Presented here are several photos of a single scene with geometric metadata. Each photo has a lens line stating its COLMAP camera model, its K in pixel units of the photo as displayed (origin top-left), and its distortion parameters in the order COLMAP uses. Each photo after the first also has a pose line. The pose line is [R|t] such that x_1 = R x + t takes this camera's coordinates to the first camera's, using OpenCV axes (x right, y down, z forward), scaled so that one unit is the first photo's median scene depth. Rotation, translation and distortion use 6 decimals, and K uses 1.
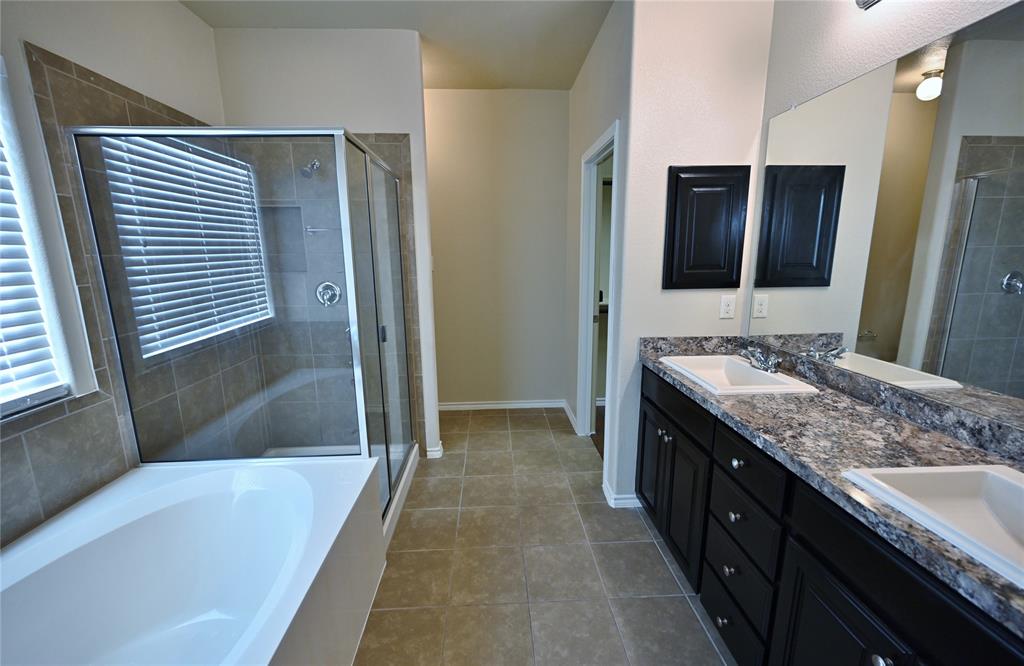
lens RADIAL K [[411.4, 0, 510.8], [0, 411.4, 332.3], [0, 0, 1]] dist [0.000173, -0.000037]
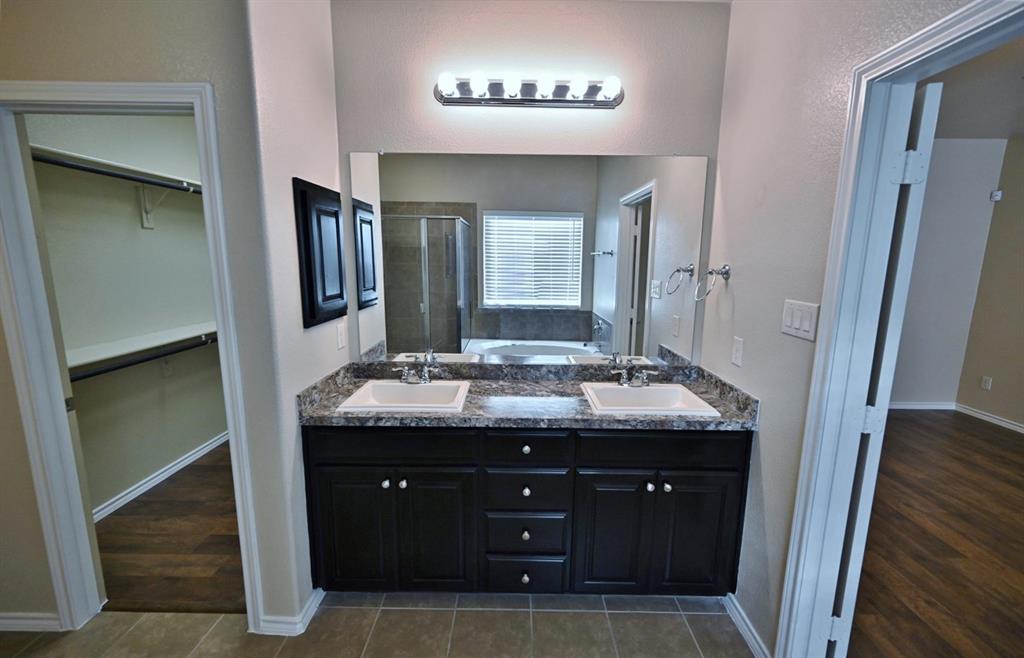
lens RADIAL K [[418.3, 0, 512.0], [0, 418.3, 328.0], [0, 0, 1]] dist [0.000026, 0.000008]
pose [[0.056897, -0.155331, 0.986223, -0.477050], [0.181186, 0.973026, 0.142800, -0.171854], [-0.981802, 0.170565, 0.083506, 0.615618]]
